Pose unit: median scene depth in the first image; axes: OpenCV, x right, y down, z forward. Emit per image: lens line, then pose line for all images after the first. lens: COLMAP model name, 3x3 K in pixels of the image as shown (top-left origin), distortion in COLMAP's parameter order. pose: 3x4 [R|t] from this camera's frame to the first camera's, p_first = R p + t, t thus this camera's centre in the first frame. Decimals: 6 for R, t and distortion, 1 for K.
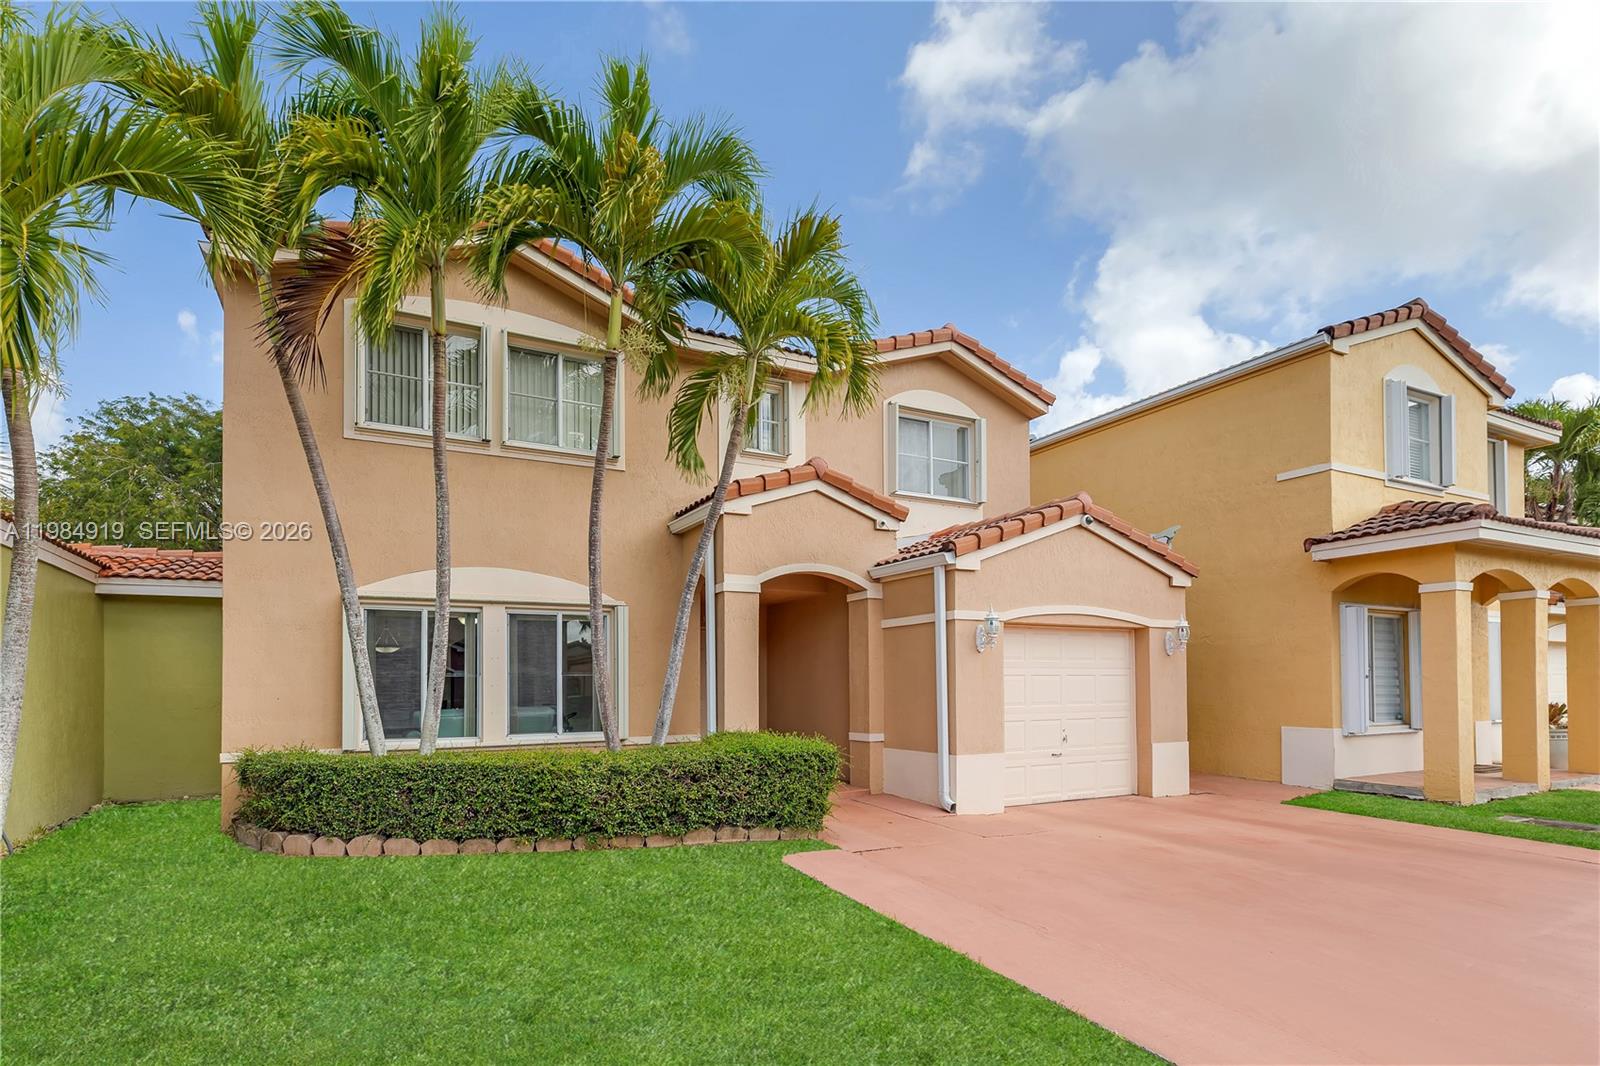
lens RADIAL K [[712.5, 0, 798.8], [0, 712.5, 545.0], [0, 0, 1]] dist [0.001157, 0.000012]
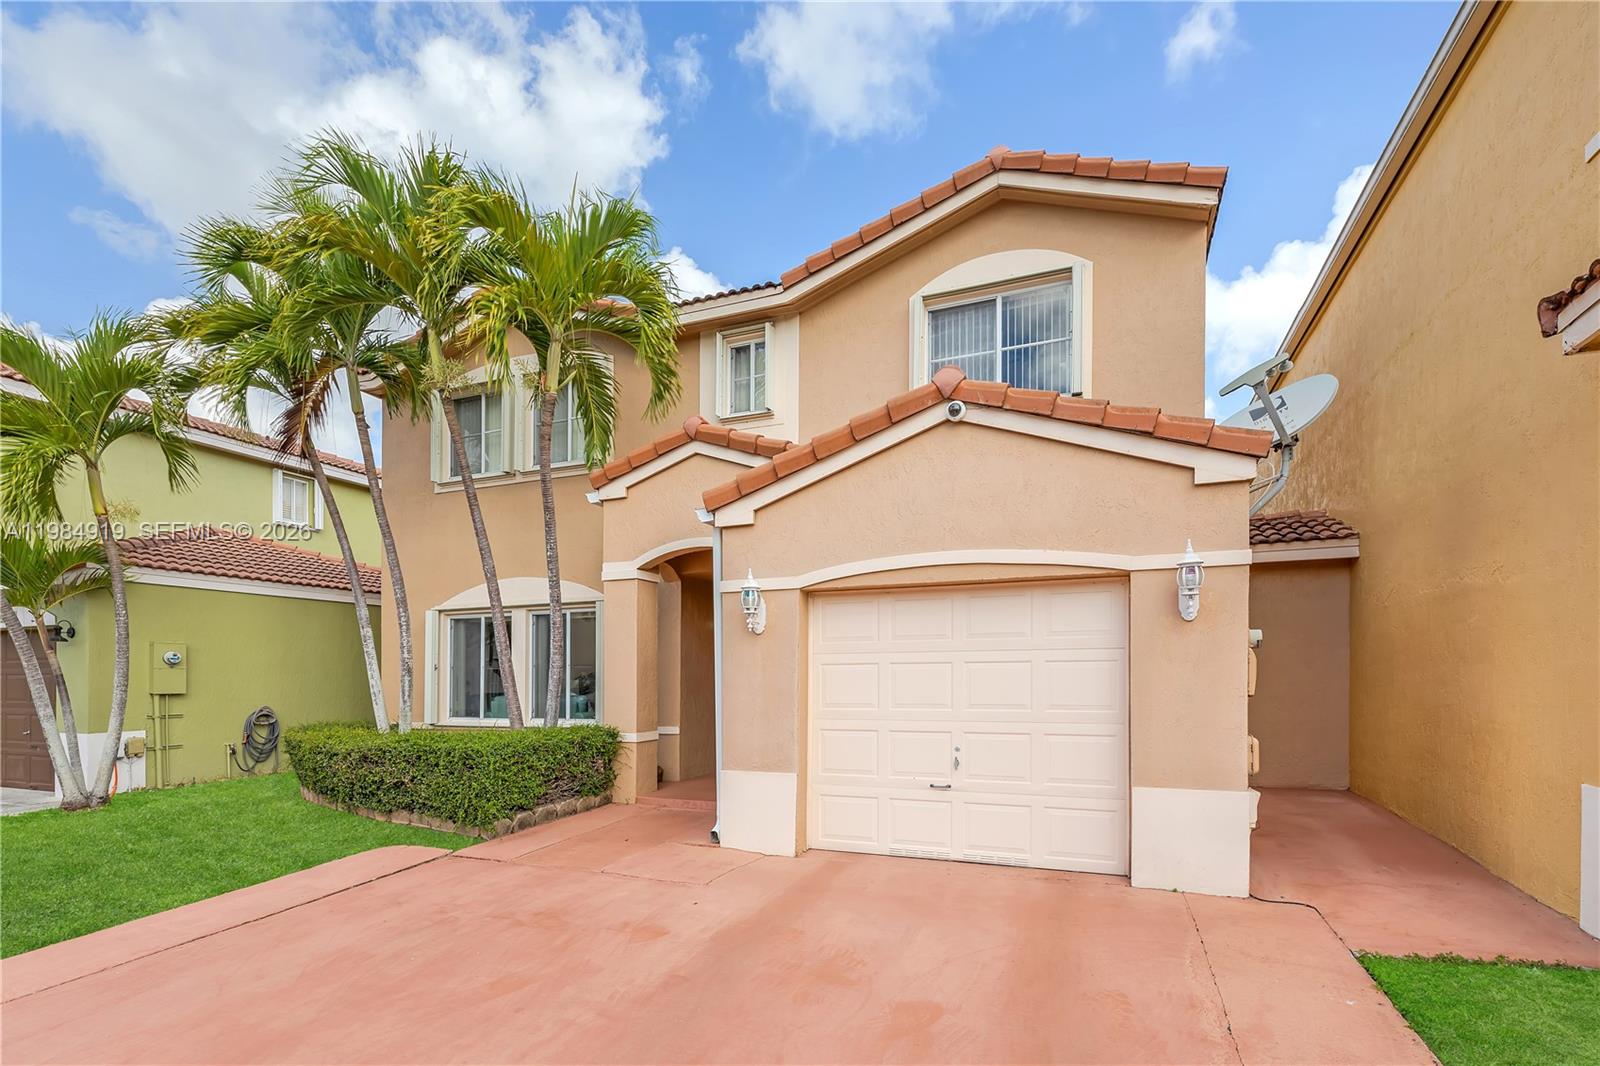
lens RADIAL K [[752.9, 0, 798.7], [0, 752.9, 557.2], [0, 0, 1]] dist [0.000659, -0.000033]
pose [[0.681417, -0.110029, -0.723577, 0.802007], [0.147381, 0.989012, -0.011599, 0.081407], [0.716903, -0.098738, 0.690146, 0.470084]]
